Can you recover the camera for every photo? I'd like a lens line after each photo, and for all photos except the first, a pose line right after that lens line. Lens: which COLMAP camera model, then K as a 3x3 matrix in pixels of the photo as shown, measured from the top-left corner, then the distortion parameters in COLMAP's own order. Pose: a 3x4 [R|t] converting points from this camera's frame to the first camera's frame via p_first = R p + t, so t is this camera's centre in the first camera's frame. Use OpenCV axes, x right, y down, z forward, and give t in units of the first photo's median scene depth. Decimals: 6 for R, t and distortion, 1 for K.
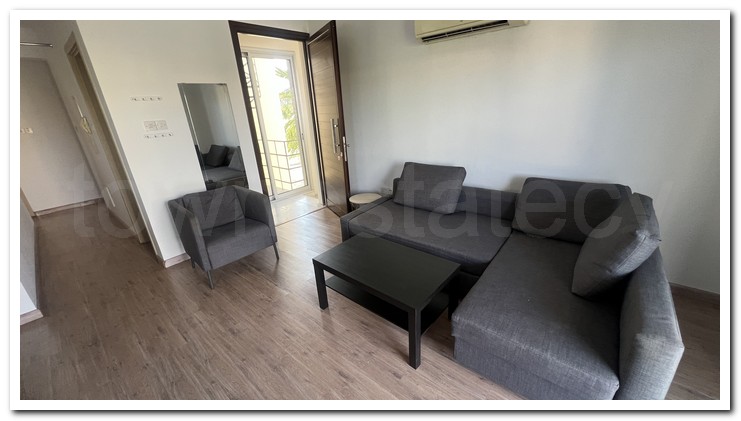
lens RADIAL K [[280.7, 0, 369.0], [0, 280.7, 210.1], [0, 0, 1]] dist [-0.001688, 0.000380]
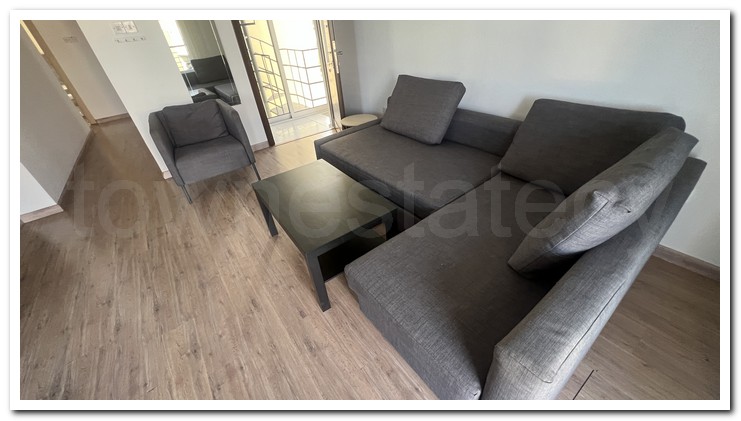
lens RADIAL K [[280.7, 0, 369.0], [0, 280.7, 210.1], [0, 0, 1]] dist [-0.001688, 0.000380]
pose [[0.973182, 0.111052, -0.201456, 0.273846], [-0.053959, 0.961523, 0.269375, -0.011193], [0.223619, -0.251281, 0.941728, 0.139875]]
